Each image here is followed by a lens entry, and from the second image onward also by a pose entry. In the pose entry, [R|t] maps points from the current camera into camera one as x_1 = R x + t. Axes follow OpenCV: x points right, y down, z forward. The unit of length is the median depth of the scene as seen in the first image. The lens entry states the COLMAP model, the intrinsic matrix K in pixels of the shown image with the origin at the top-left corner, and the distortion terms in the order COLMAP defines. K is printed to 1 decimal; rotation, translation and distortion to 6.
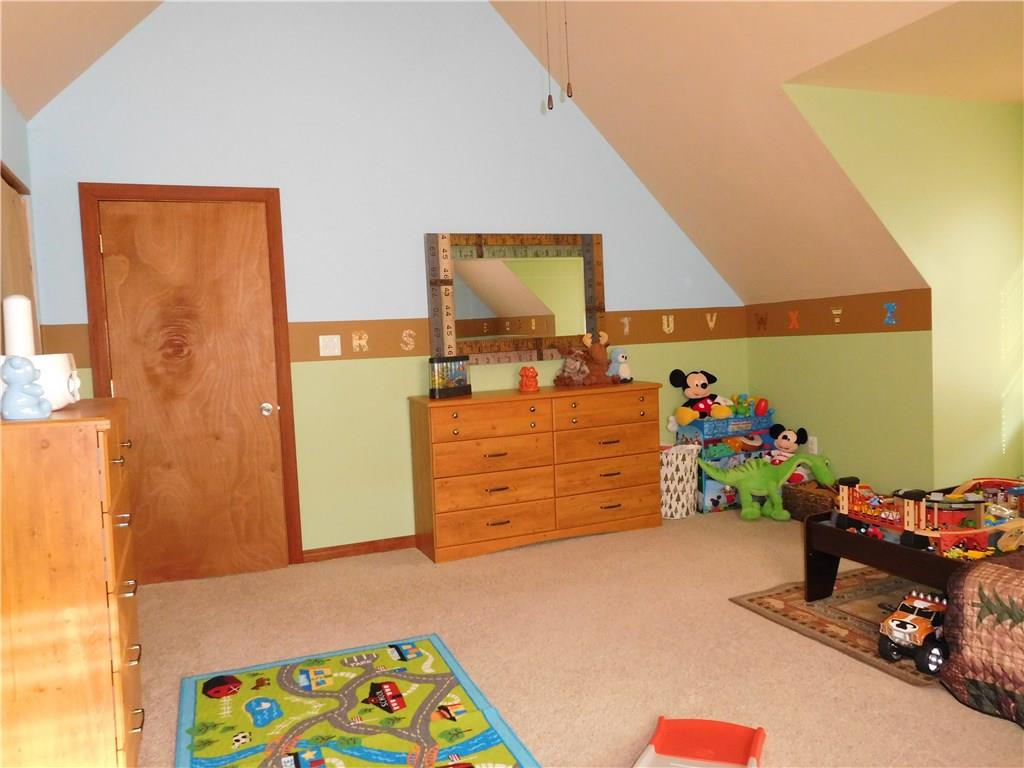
lens RADIAL K [[762.3, 0, 521.5], [0, 762.3, 387.3], [0, 0, 1]] dist [0.001805, -0.000129]
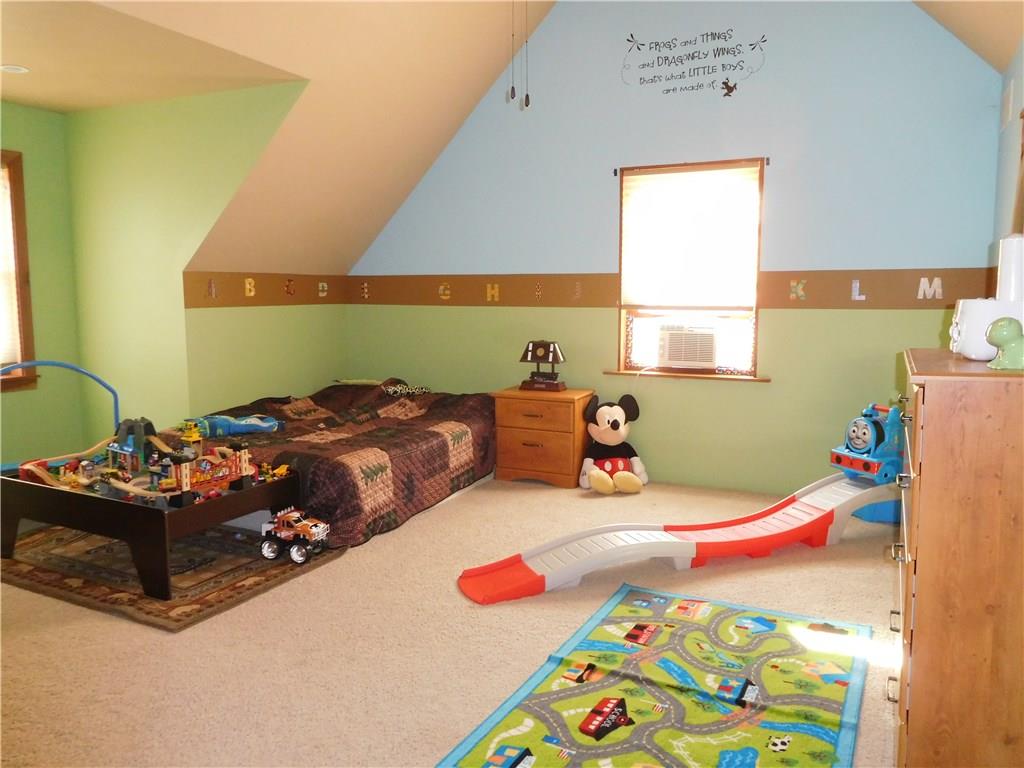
lens RADIAL K [[762.3, 0, 521.5], [0, 762.3, 387.3], [0, 0, 1]] dist [0.001805, -0.000129]
pose [[-0.648284, -0.048776, 0.759834, -0.758560], [0.072754, 0.989411, 0.125587, -0.073359], [-0.757914, 0.136697, -0.637871, 1.593001]]
